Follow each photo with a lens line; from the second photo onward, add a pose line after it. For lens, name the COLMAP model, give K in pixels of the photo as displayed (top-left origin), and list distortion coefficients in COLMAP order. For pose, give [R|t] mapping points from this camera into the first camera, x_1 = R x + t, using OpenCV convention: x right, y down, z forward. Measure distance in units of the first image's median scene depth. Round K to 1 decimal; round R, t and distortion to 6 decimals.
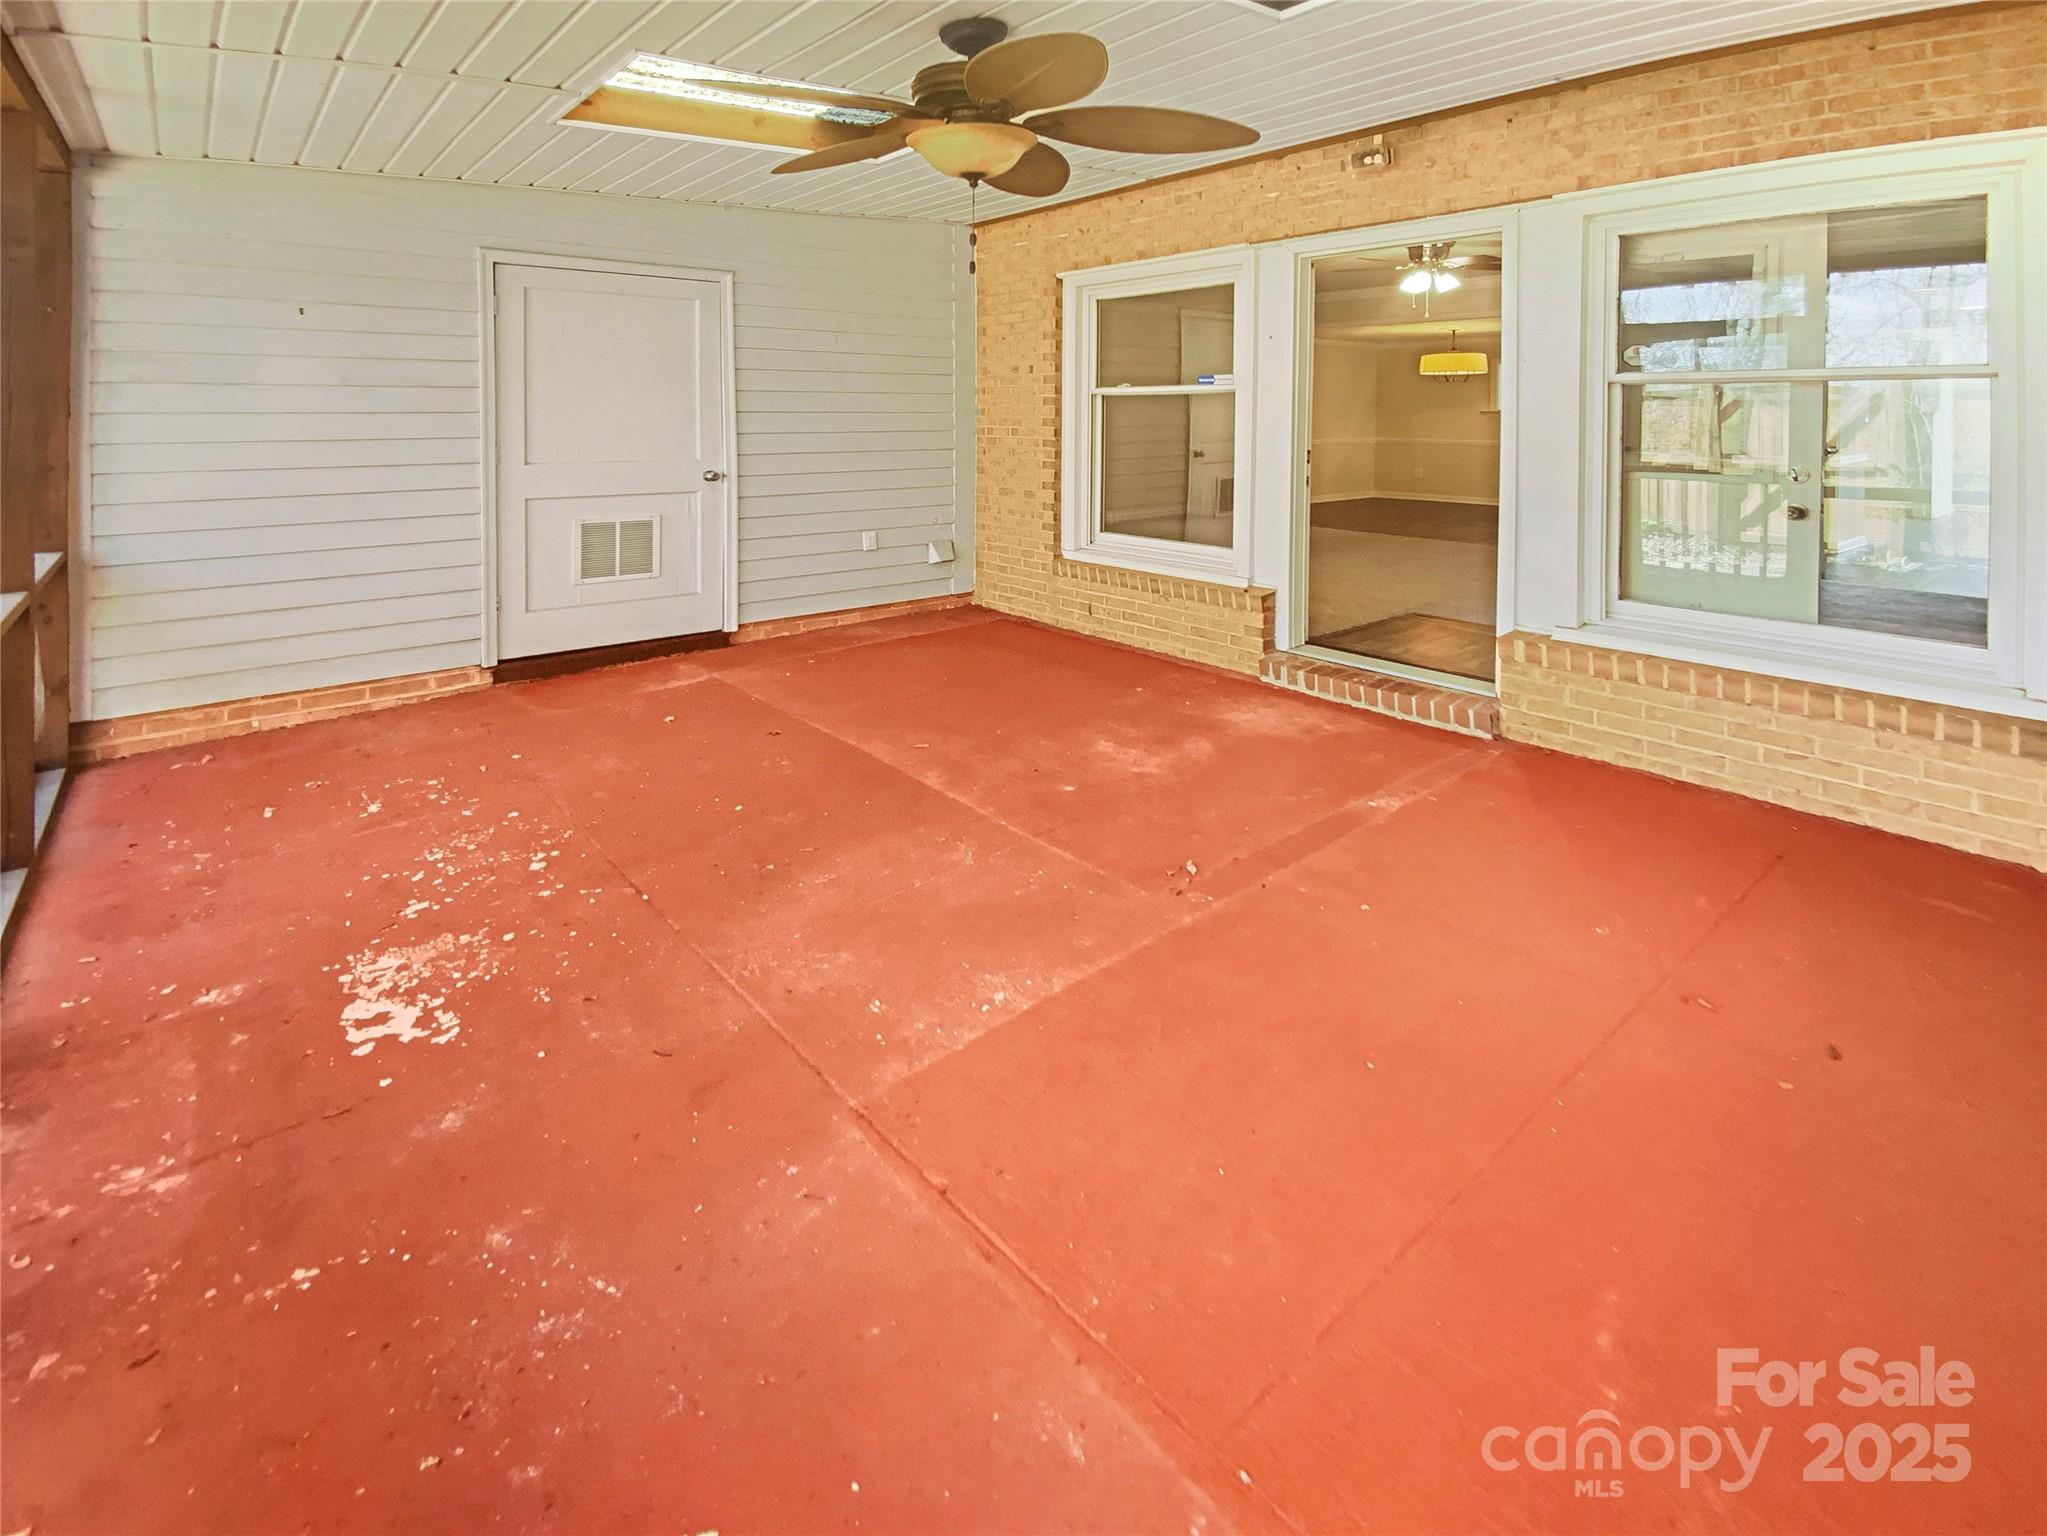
lens RADIAL K [[938.9, 0, 1023.5], [0, 938.9, 768.0], [0, 0, 1]] dist [-0.034166, 0.000276]
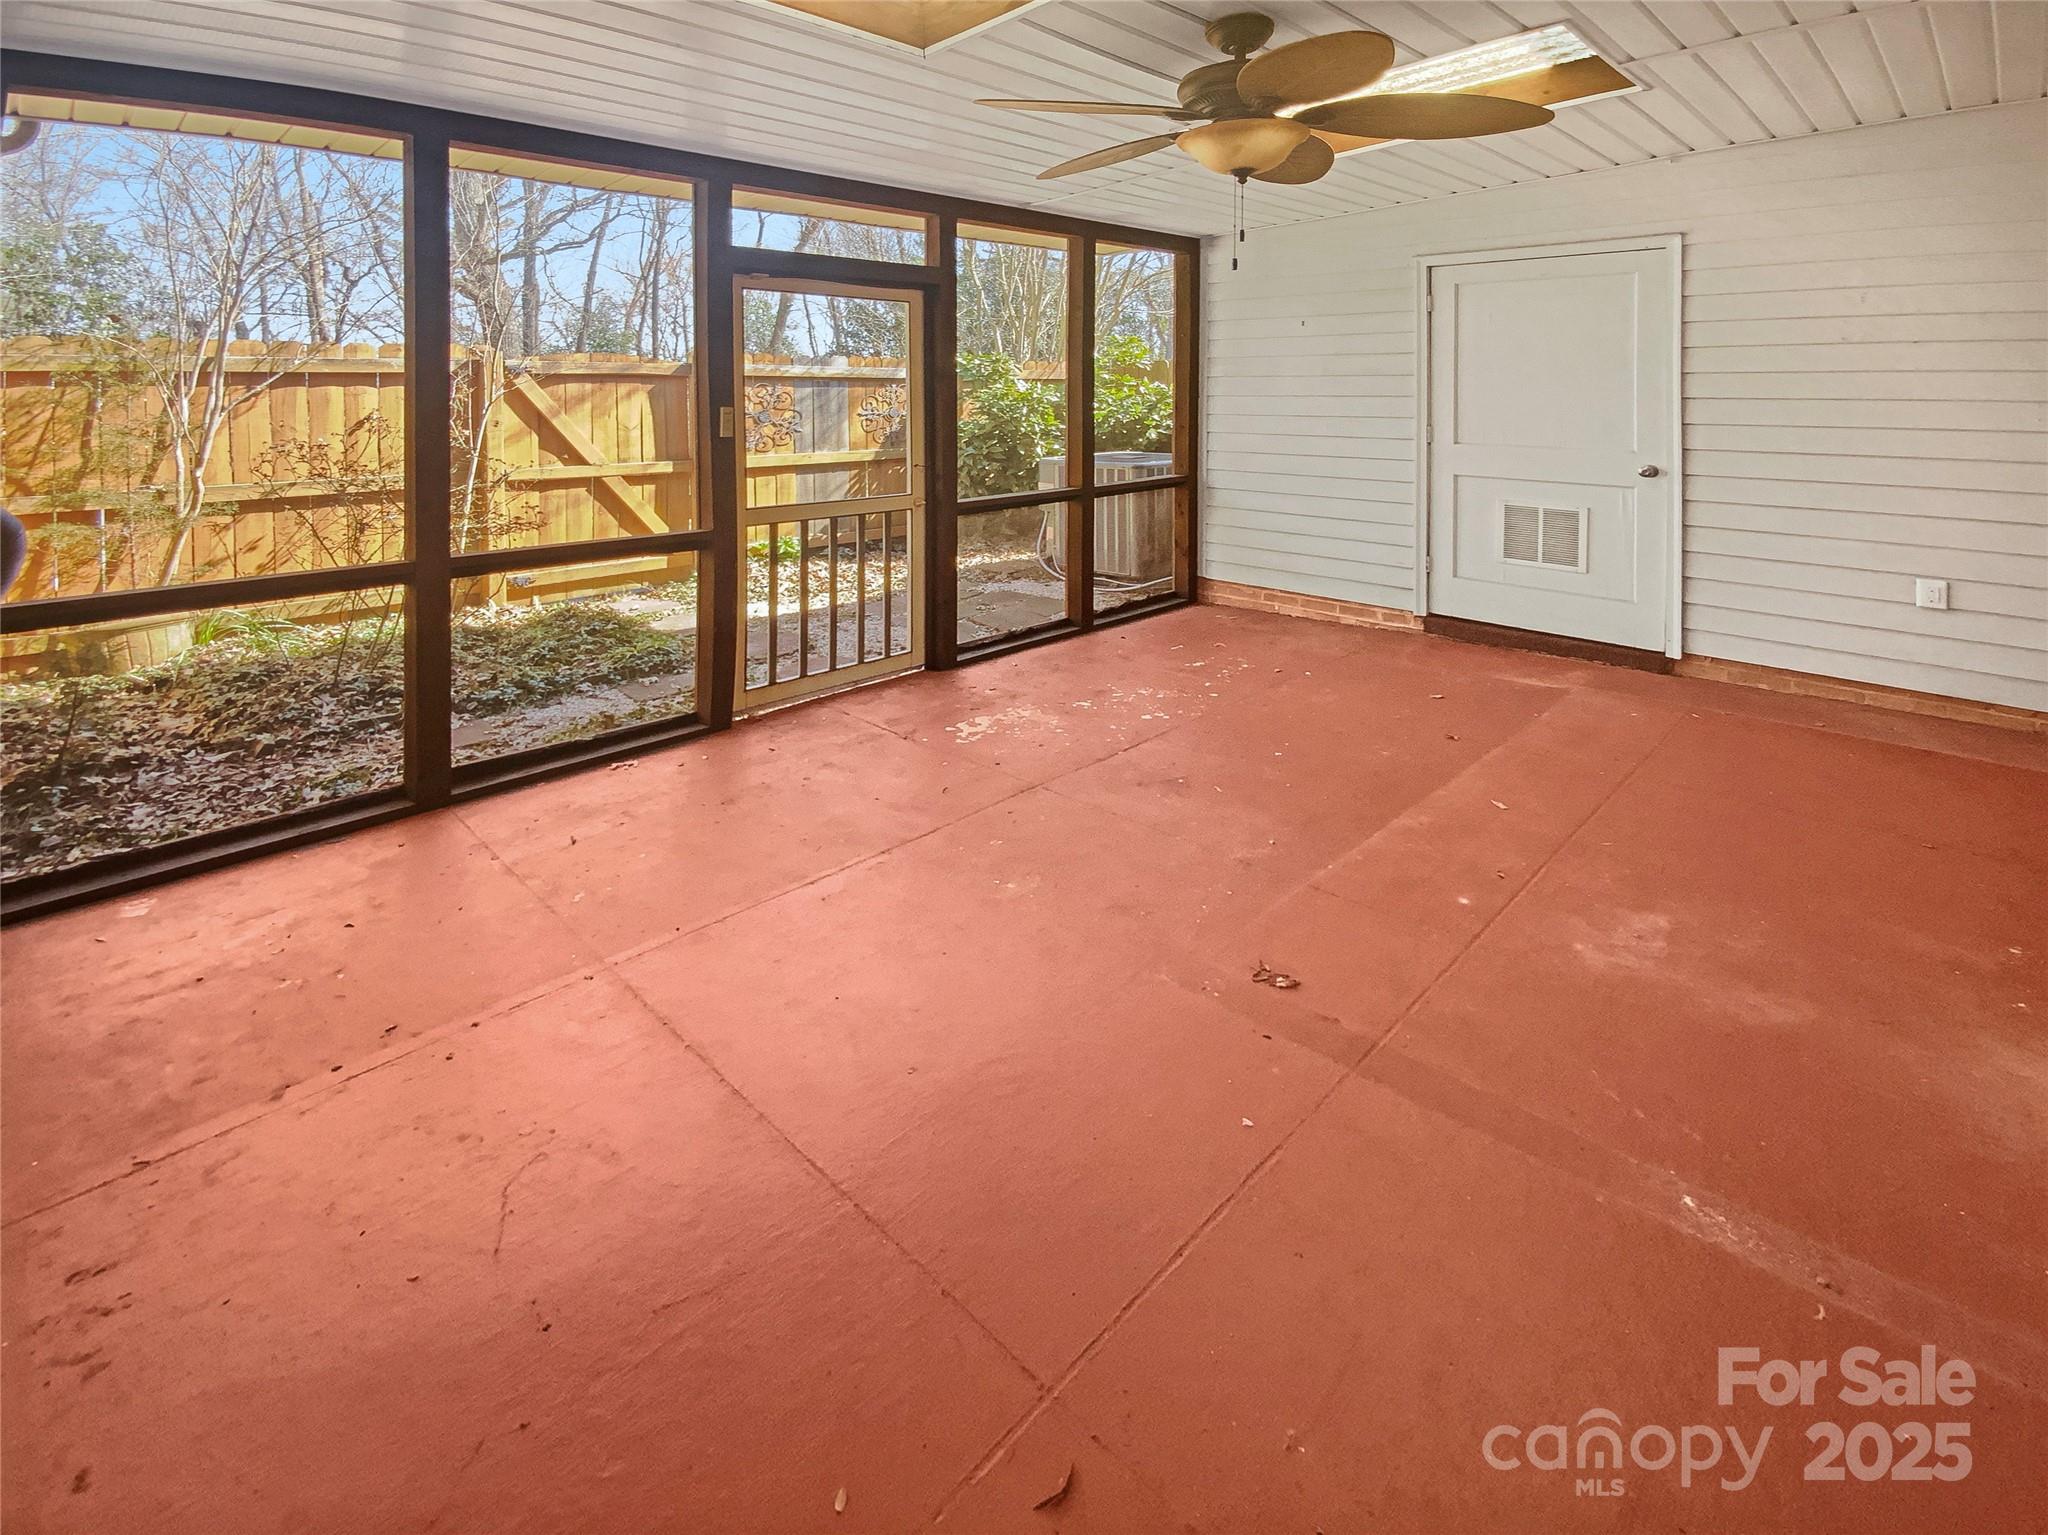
lens RADIAL K [[918.9, 0, 1024.0], [0, 918.9, 767.5], [0, 0, 1]] dist [-0.022893, -0.000364]
pose [[0.065534, 0.372261, -0.925811, 0.533761], [-0.341176, 0.880249, 0.329790, -0.152544], [0.937712, 0.294252, 0.184693, 0.382741]]
